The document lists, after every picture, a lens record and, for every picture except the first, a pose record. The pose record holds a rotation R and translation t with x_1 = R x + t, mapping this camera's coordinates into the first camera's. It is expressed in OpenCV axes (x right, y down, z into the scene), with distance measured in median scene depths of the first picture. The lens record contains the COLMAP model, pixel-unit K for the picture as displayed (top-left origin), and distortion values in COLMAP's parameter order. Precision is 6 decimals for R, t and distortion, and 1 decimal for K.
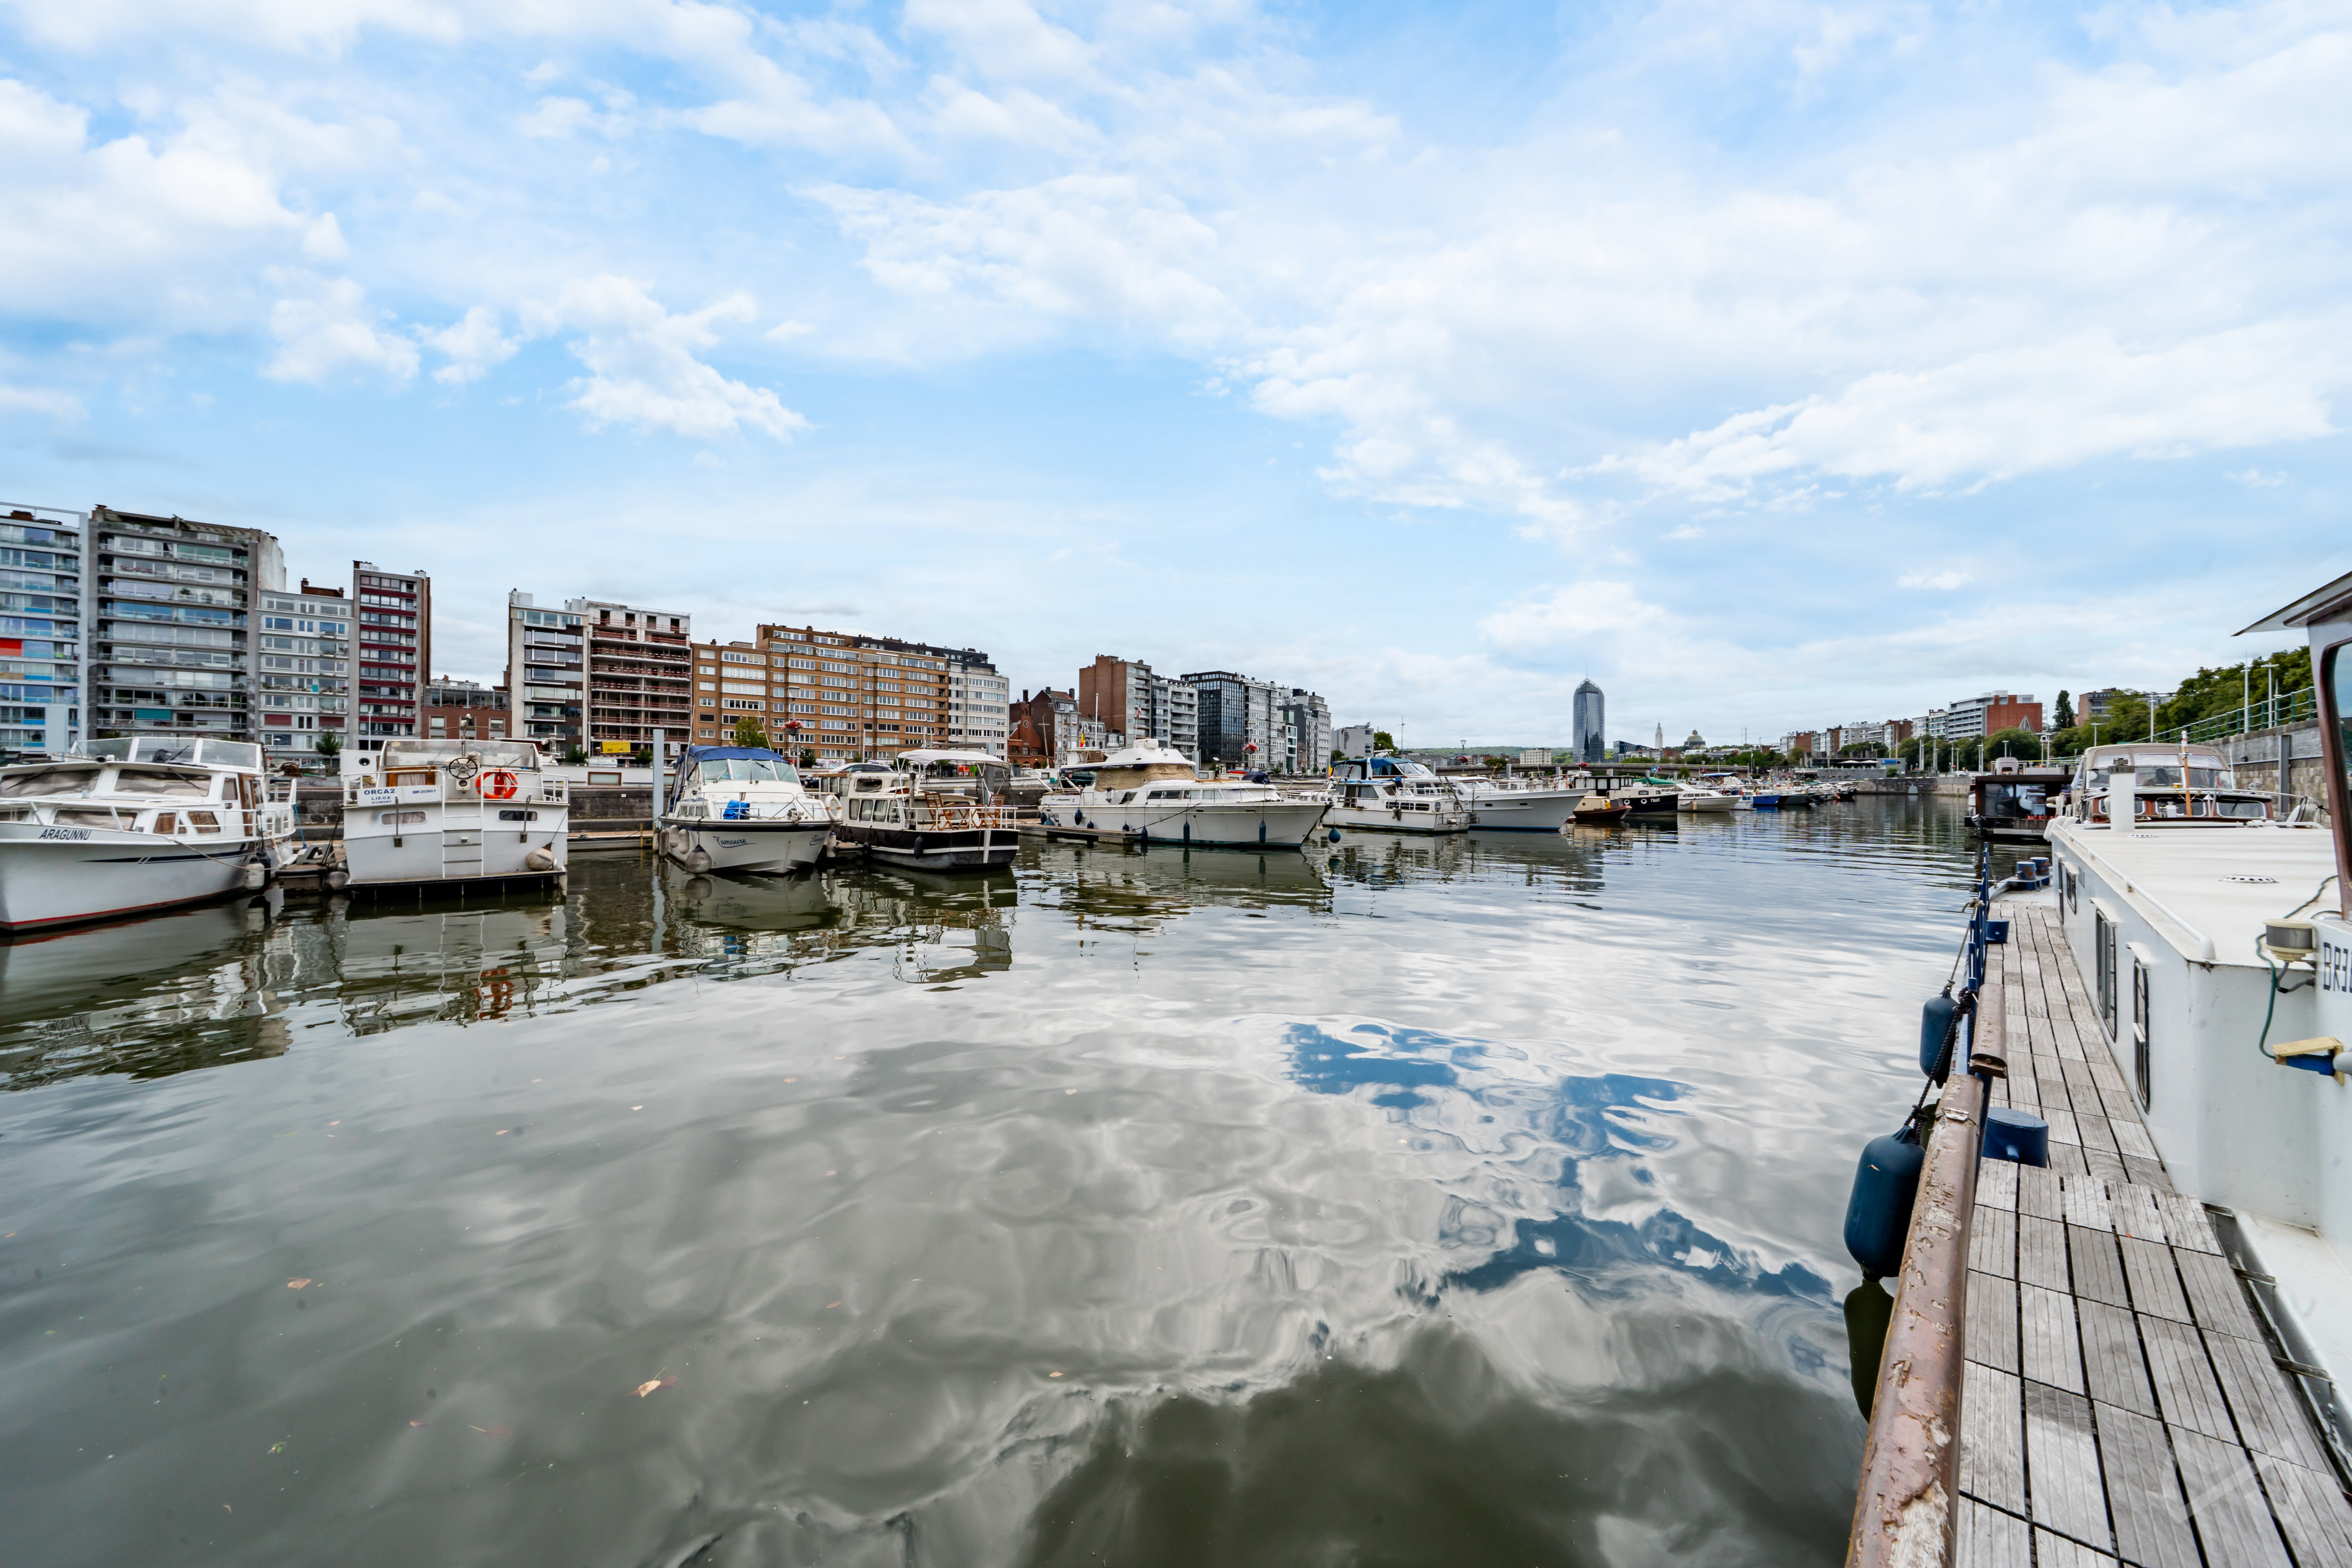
lens RADIAL K [[796.1, 0, 1184.4], [0, 796.1, 782.4], [0, 0, 1]] dist [0.000181, -0.001613]
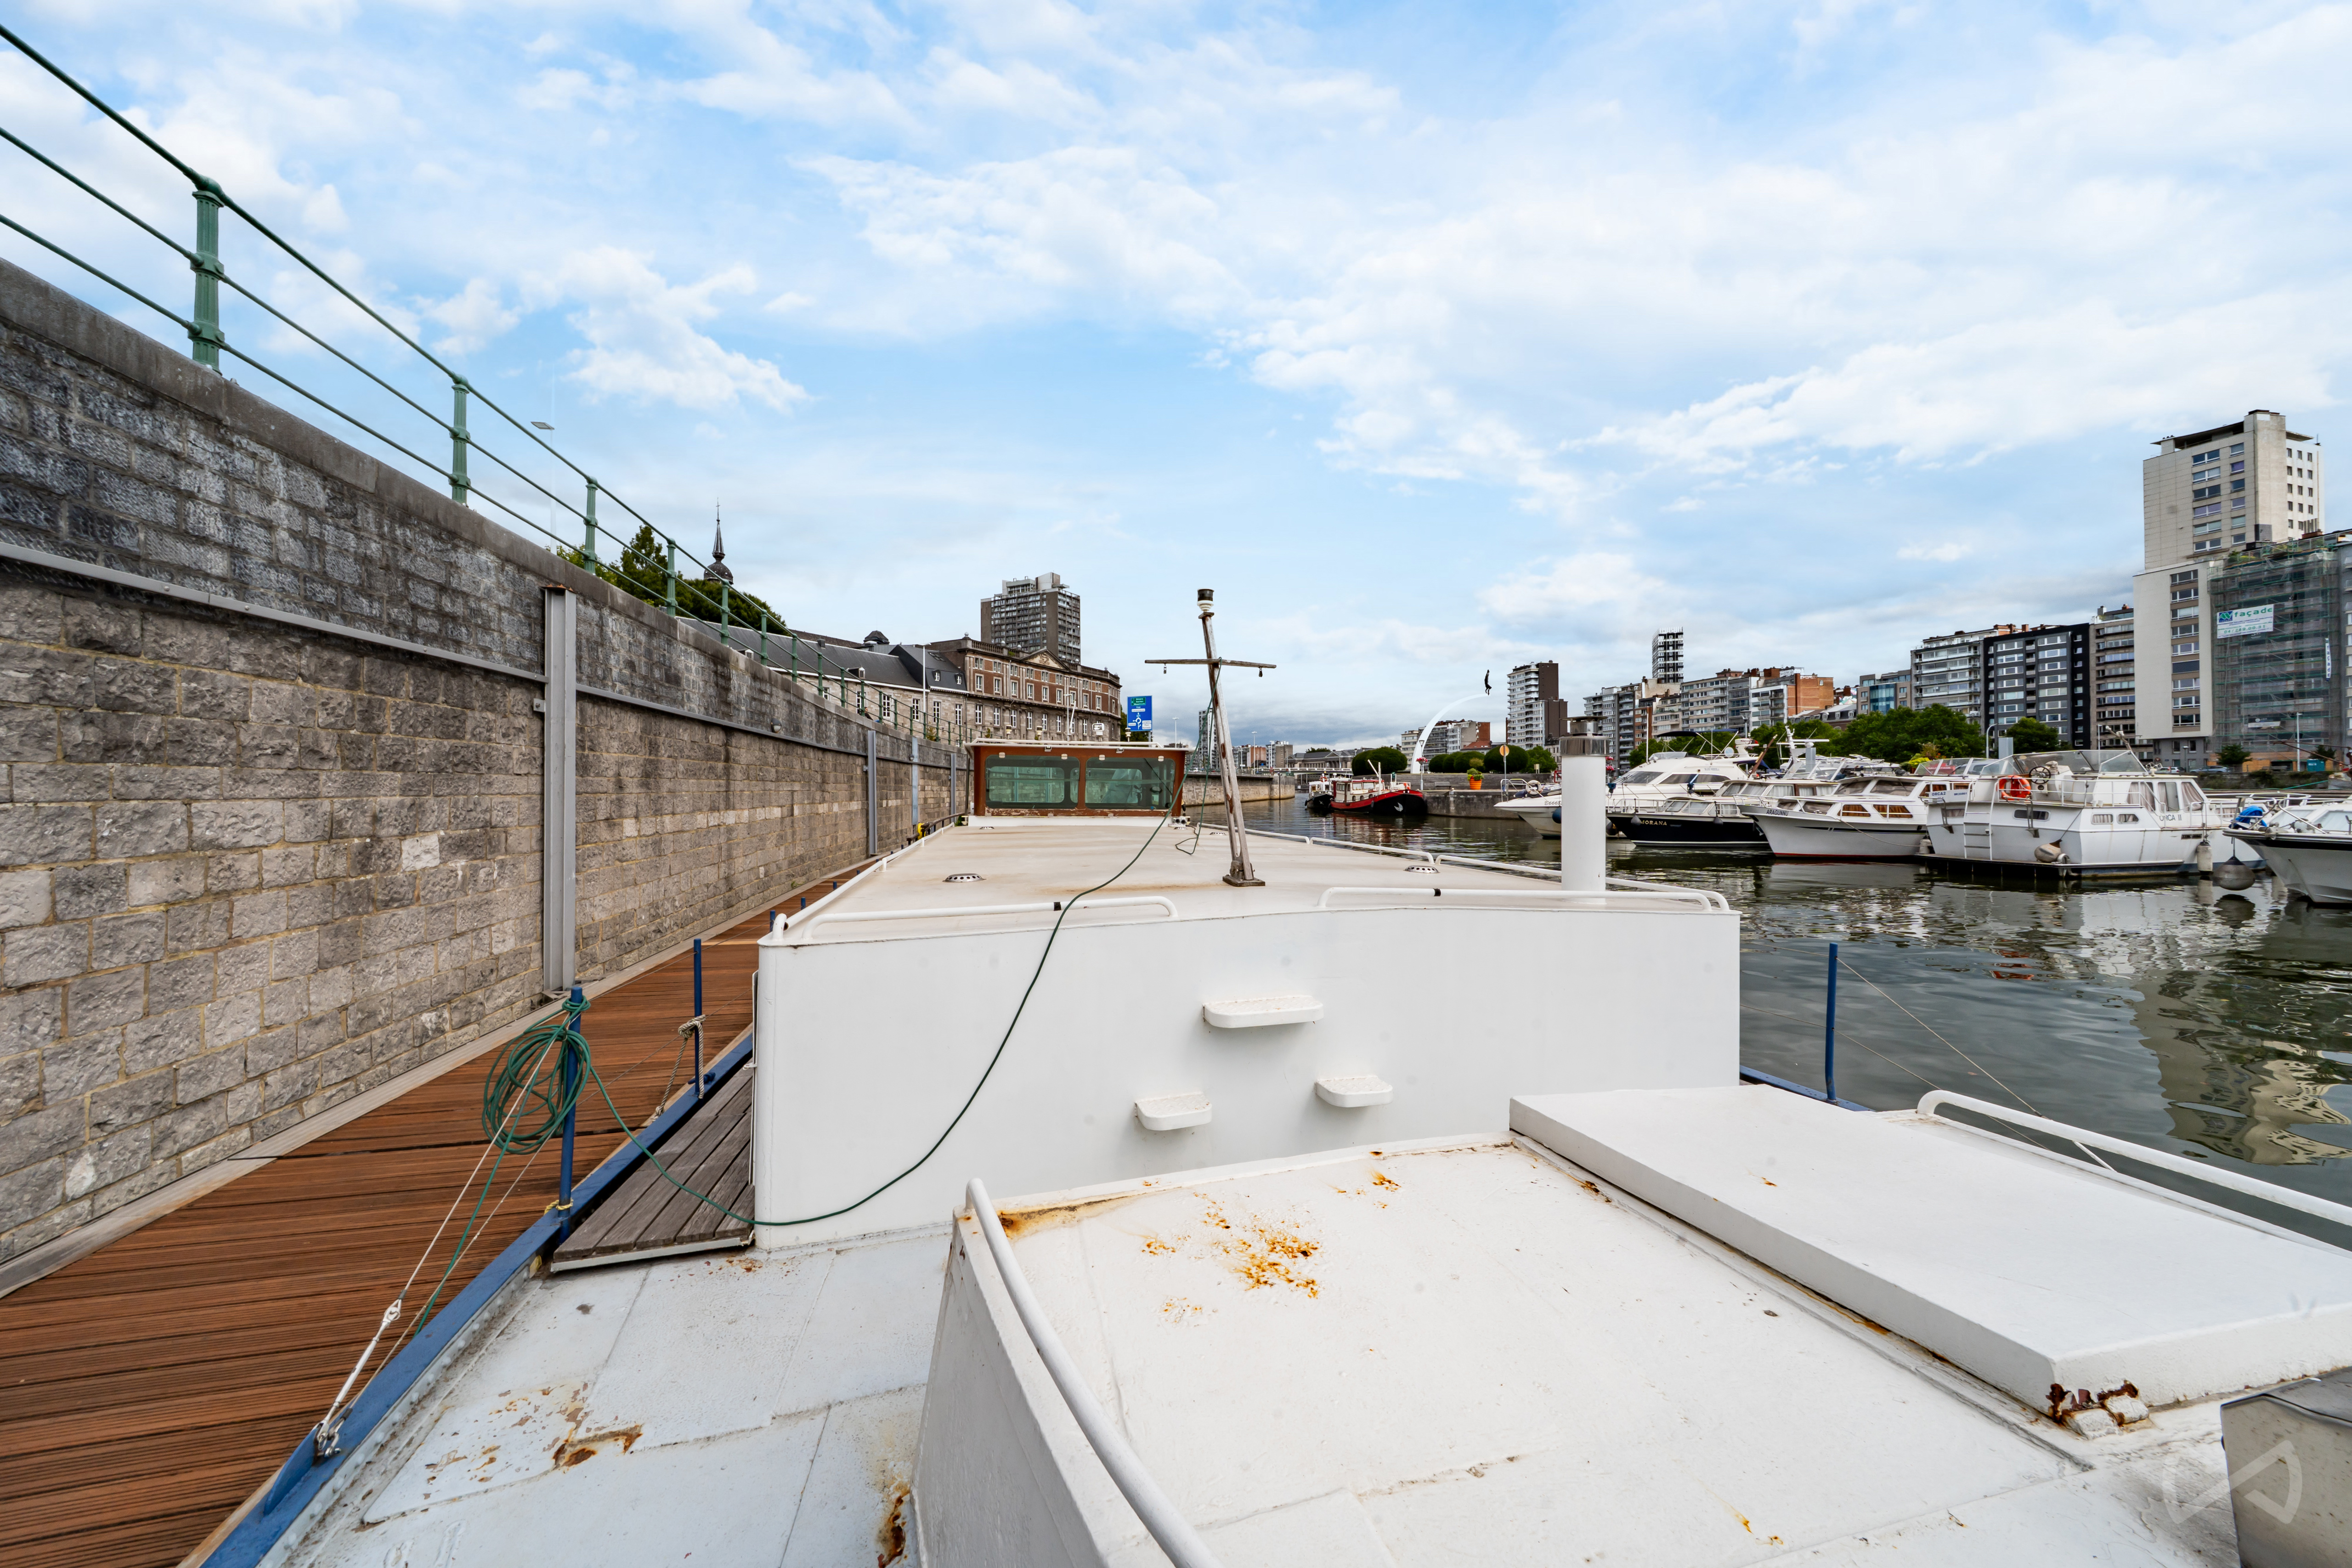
lens RADIAL K [[799.3, 0, 1177.4], [0, 799.3, 781.8], [0, 0, 1]] dist [-0.000662, -0.002388]
pose [[-0.529997, -0.007218, -0.847969, 0.115067], [0.002200, 0.999949, -0.009886, 0.000195], [0.847997, -0.007105, -0.529954, 0.075185]]
